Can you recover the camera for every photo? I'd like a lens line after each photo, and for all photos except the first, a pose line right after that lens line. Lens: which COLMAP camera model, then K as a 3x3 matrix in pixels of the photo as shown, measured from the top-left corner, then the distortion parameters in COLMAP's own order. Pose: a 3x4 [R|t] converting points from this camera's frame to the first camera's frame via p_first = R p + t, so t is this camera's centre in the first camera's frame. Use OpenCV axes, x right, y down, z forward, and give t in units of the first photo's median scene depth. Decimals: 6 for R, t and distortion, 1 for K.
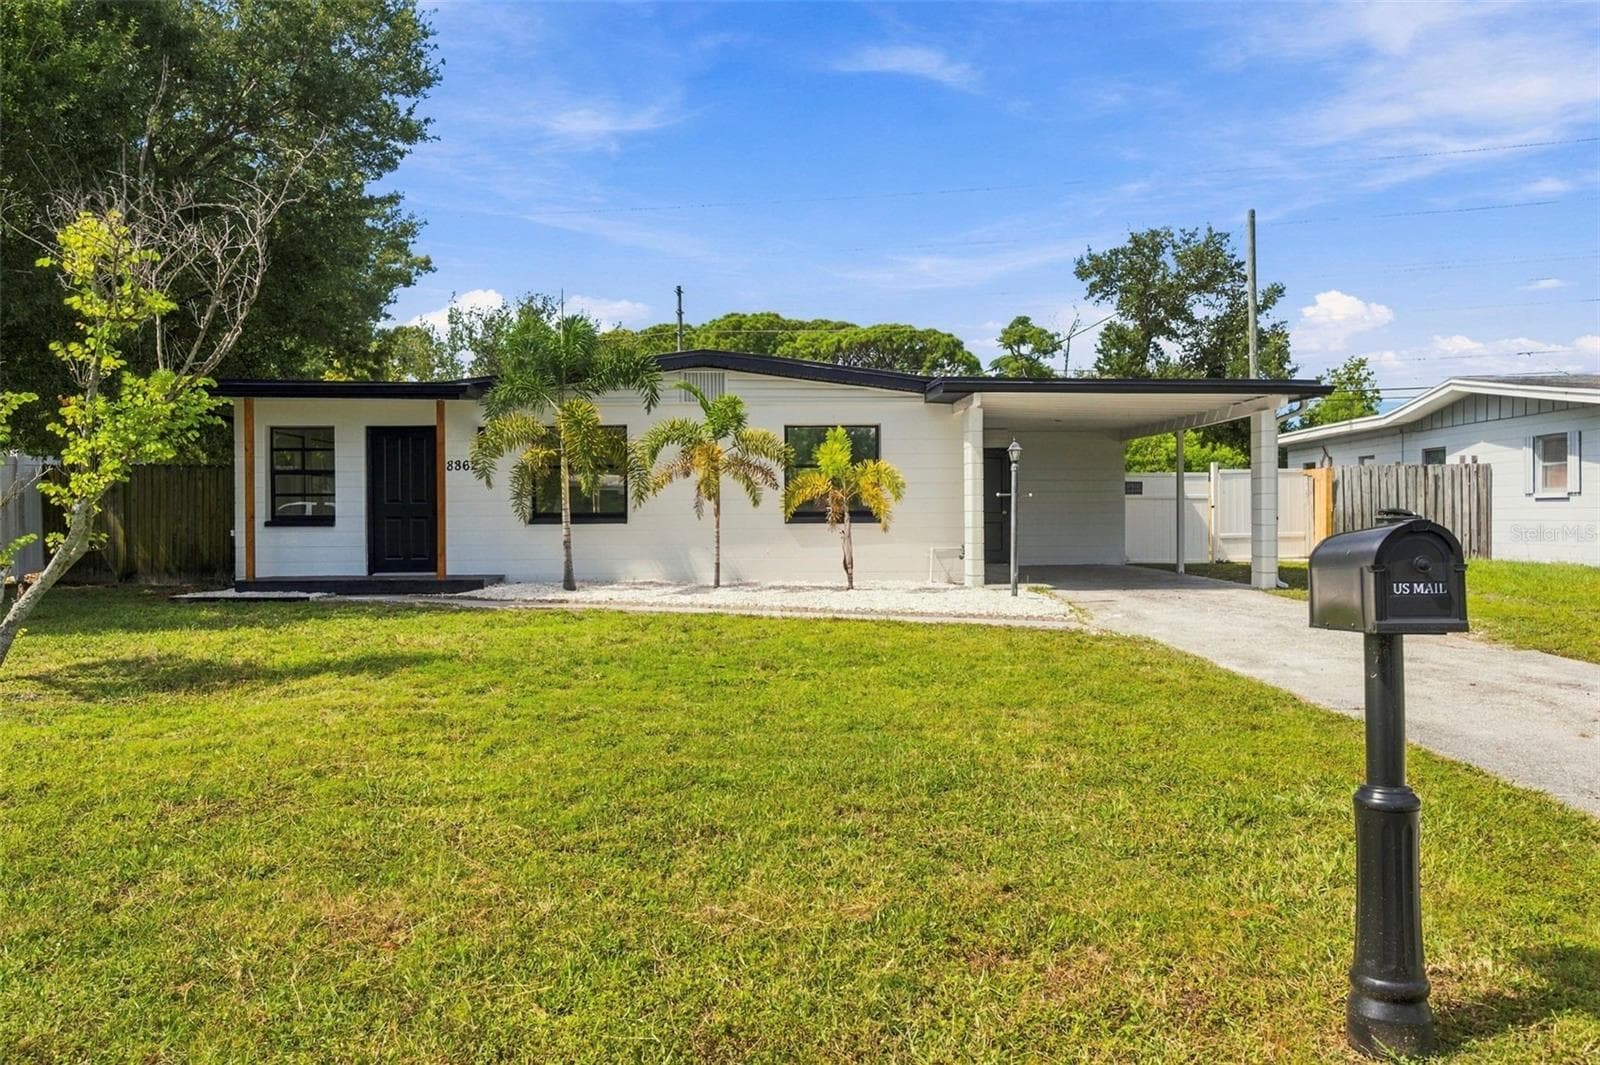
lens RADIAL K [[1155.6, 0, 800.2], [0, 1155.6, 535.6], [0, 0, 1]] dist [-0.000450, -0.002396]
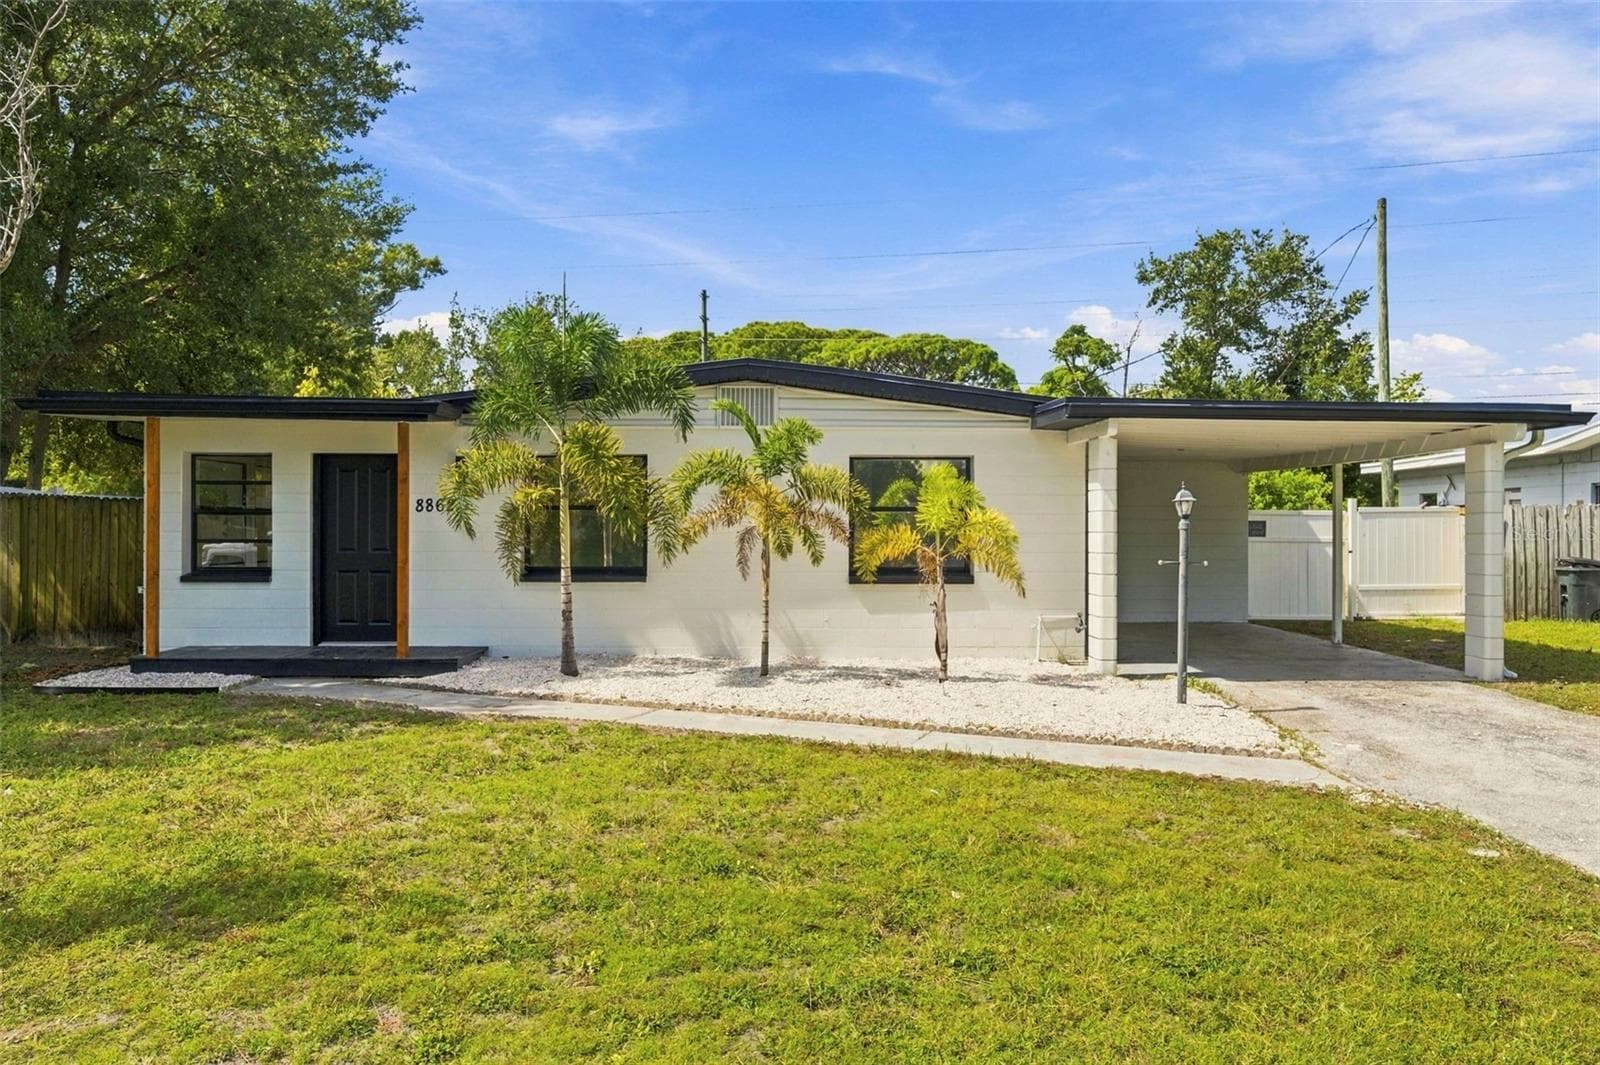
lens RADIAL K [[1155.6, 0, 800.0], [0, 1155.6, 534.1], [0, 0, 1]] dist [-0.000450, -0.002396]
pose [[0.999829, 0.009477, -0.015907, -0.031065], [-0.009632, 0.999907, -0.009653, -0.032251], [0.015814, 0.009805, 0.999827, 0.203020]]
